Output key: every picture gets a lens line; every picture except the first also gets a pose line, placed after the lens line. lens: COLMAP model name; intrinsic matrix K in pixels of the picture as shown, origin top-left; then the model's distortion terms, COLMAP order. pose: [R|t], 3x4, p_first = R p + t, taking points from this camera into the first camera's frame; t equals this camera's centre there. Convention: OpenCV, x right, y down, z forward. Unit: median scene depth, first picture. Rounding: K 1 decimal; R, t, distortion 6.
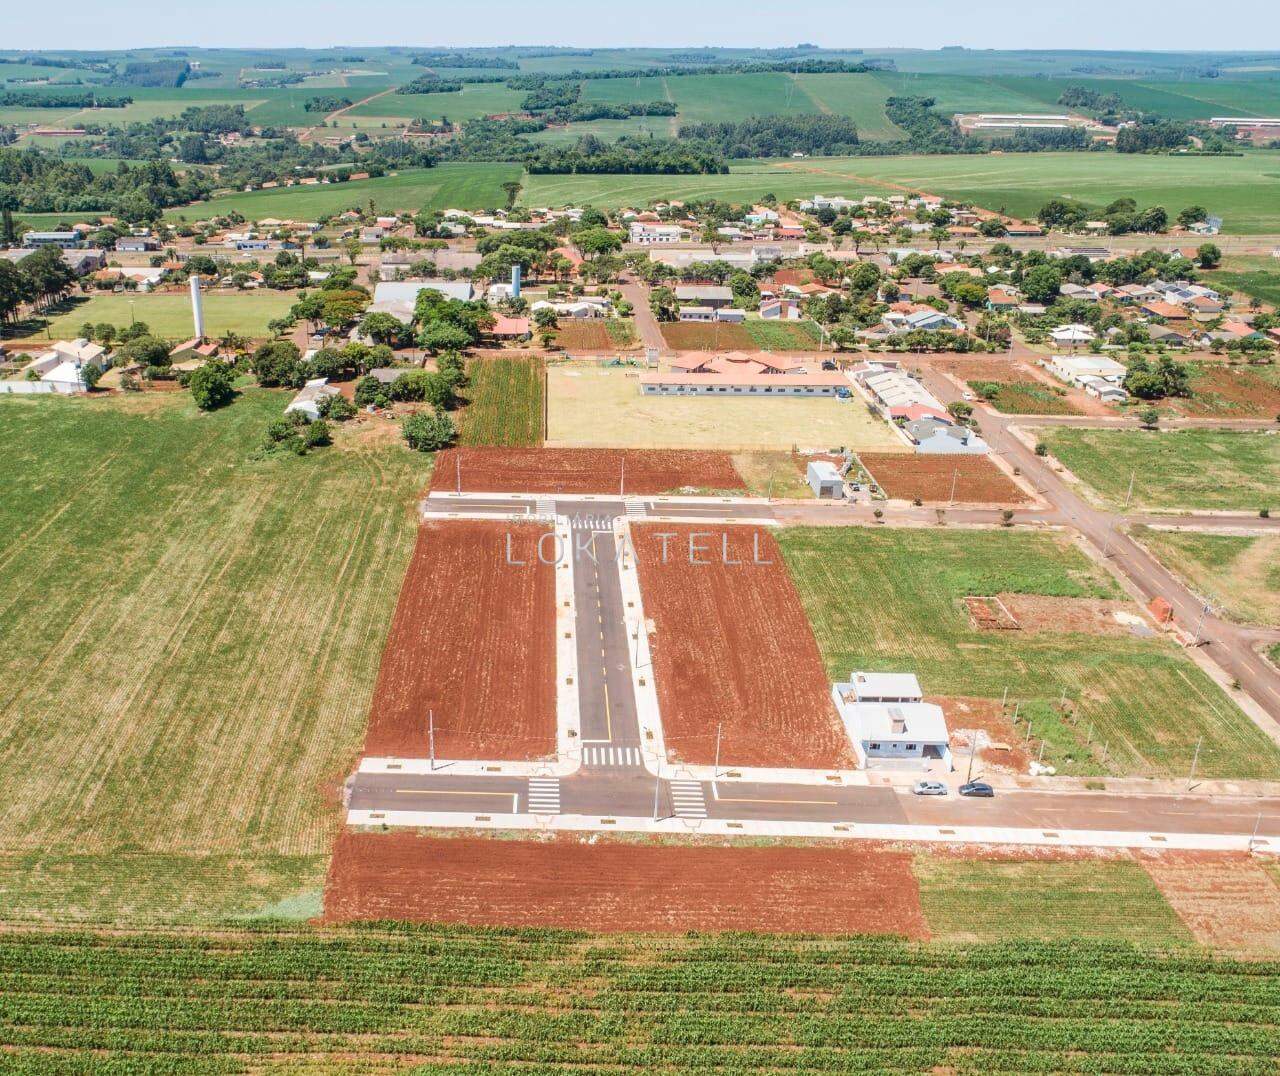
lens RADIAL K [[1195.1, 0, 520.7], [0, 1195.1, 537.7], [0, 0, 1]] dist [-0.005770, 0.010162]
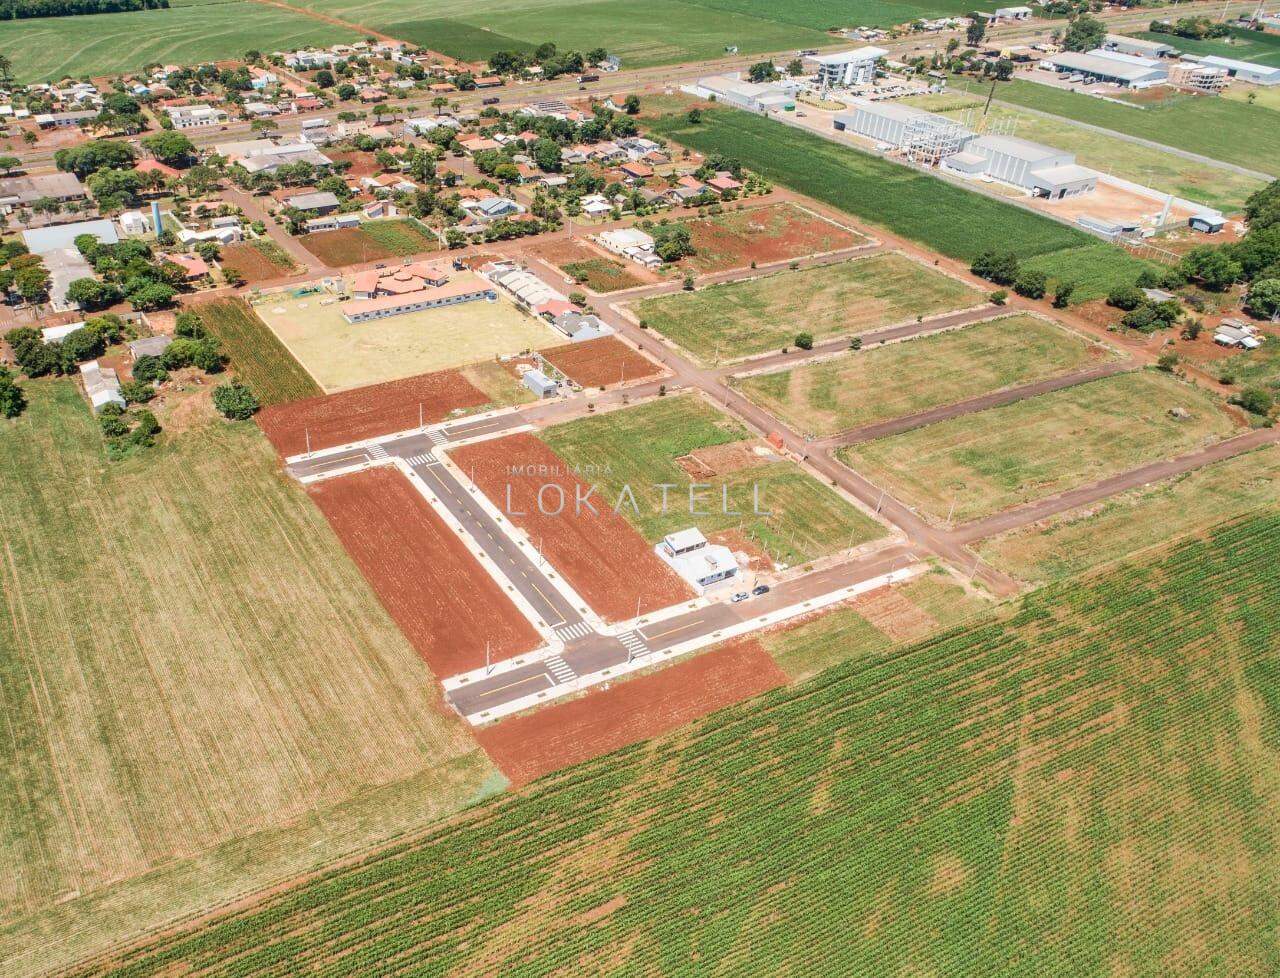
lens RADIAL K [[1113.4, 0, 477.1], [0, 1113.4, 490.4], [0, 0, 1]] dist [-0.007184, 0.011440]
pose [[0.880721, -0.248808, 0.403021, -0.435847], [0.177570, 0.962298, 0.206039, -0.243923], [-0.439090, -0.109898, 0.891696, -0.197357]]
